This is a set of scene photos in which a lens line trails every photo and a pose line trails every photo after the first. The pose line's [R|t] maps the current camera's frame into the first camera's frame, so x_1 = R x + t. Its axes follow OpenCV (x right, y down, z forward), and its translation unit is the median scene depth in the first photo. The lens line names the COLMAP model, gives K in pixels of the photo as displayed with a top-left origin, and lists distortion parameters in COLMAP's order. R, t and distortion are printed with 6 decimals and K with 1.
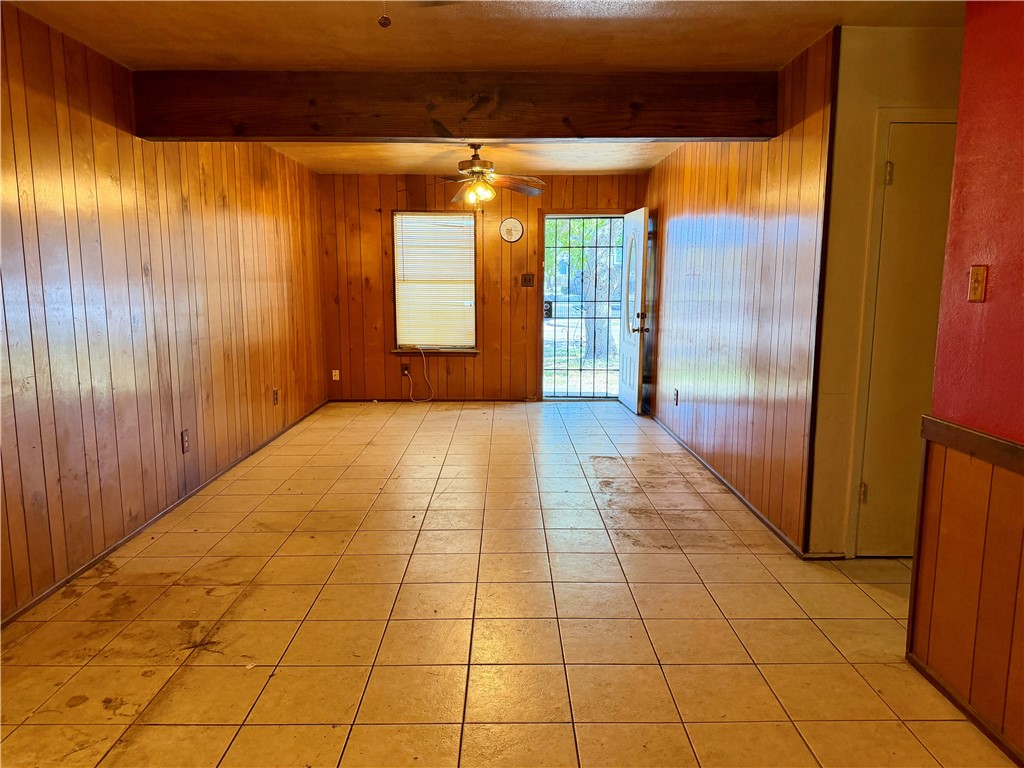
lens RADIAL K [[725.2, 0, 510.3], [0, 725.2, 383.3], [0, 0, 1]] dist [-0.002227, -0.002468]
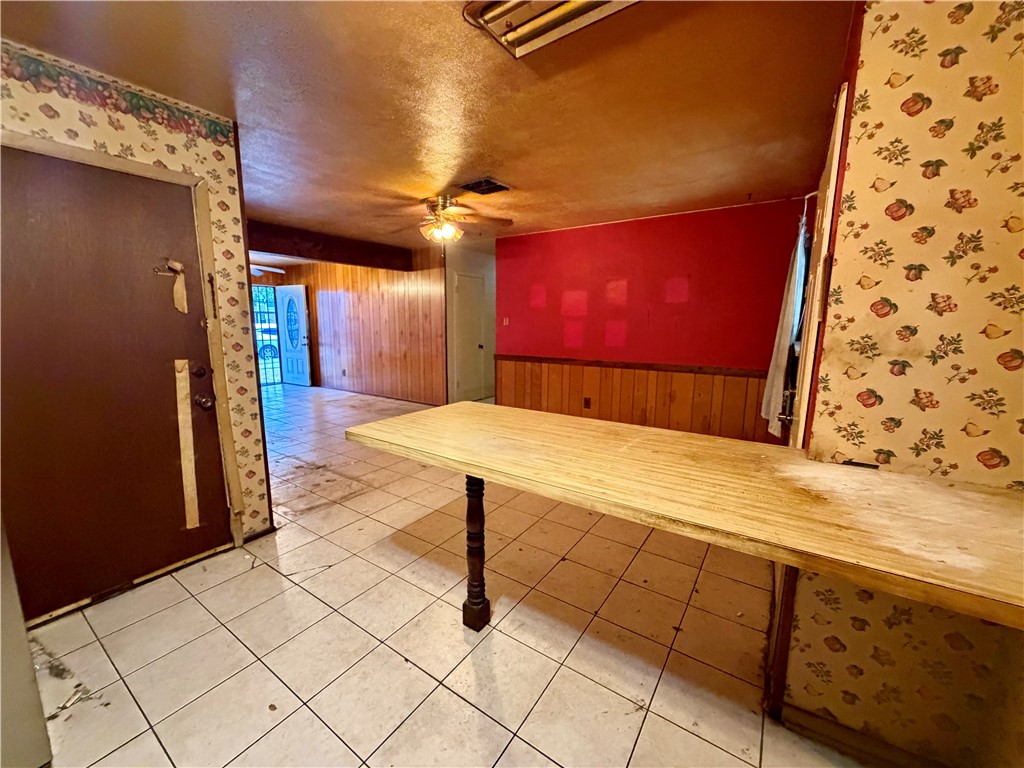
lens RADIAL K [[408.2, 0, 508.8], [0, 408.2, 383.3], [0, 0, 1]] dist [-0.000437, 0.000150]
pose [[0.571749, -0.124848, 0.810874, -0.837795], [0.115218, 0.990778, 0.071306, 0.035499], [-0.812298, 0.052658, 0.580860, -0.259322]]
